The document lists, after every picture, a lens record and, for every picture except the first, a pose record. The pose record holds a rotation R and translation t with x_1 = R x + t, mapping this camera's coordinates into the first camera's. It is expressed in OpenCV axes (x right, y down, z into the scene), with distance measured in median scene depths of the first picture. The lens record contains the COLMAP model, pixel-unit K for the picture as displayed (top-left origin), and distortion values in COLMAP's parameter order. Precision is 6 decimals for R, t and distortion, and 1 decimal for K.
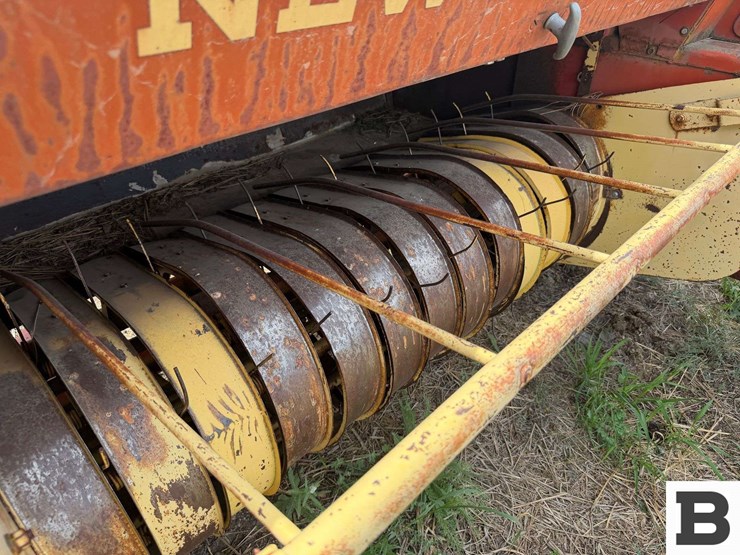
lens RADIAL K [[533.7, 0, 367.6], [0, 533.7, 280.3], [0, 0, 1]] dist [0.028713, -0.044553]
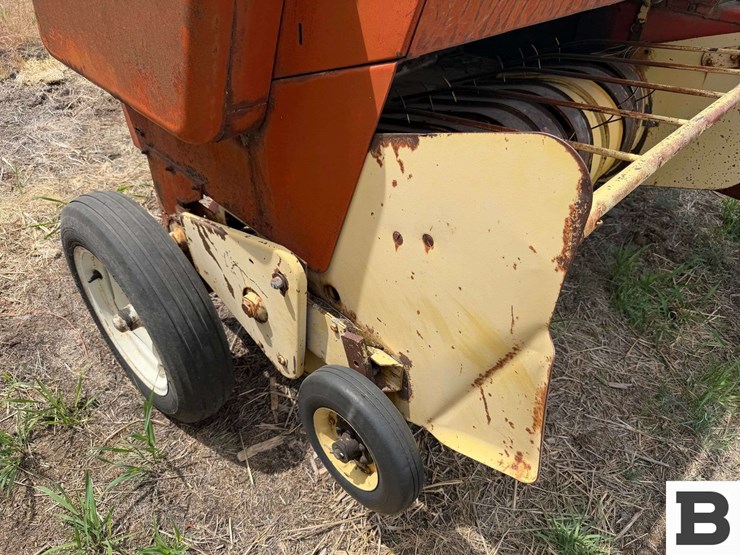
lens RADIAL K [[533.7, 0, 373.6], [0, 533.7, 274.2], [0, 0, 1]] dist [0.028713, -0.044553]
pose [[0.998963, 0.028310, 0.035665, -0.244429], [-0.030117, 0.998234, 0.051212, 0.157858], [-0.034153, -0.052233, 0.998051, -0.280717]]
